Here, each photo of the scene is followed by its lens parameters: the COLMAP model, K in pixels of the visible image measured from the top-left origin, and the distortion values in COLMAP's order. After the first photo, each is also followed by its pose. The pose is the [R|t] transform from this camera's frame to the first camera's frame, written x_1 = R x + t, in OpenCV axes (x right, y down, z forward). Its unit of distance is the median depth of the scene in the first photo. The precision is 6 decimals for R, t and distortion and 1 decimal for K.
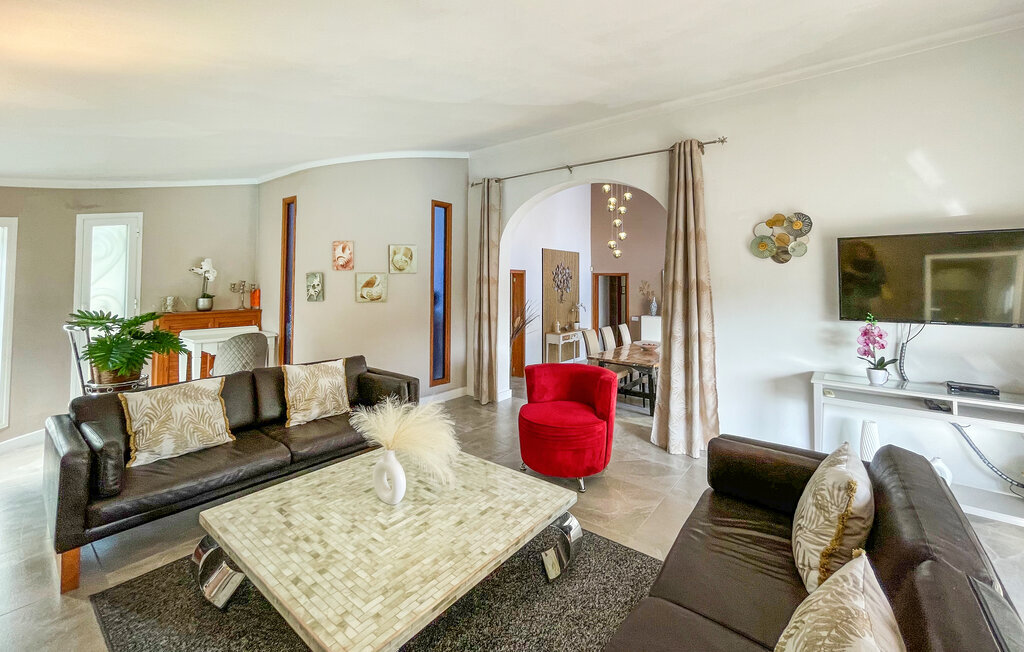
lens RADIAL K [[409.1, 0, 512.0], [0, 409.1, 326.0], [0, 0, 1]] dist [-0.000523, -0.000019]
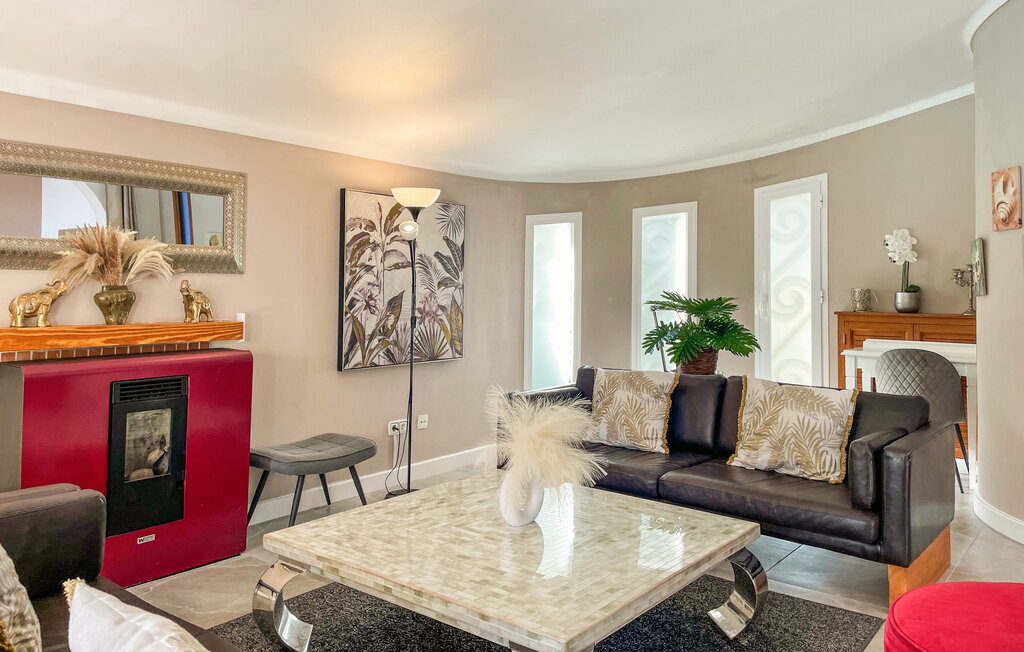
lens RADIAL K [[788.4, 0, 511.7], [0, 788.4, 305.6], [0, 0, 1]] dist [0.007192, 0.002104]
pose [[-0.002302, 0.016212, -0.999866, 0.615053], [-0.119844, 0.992658, 0.016371, 0.007949], [0.992790, 0.119866, -0.000342, 0.513993]]
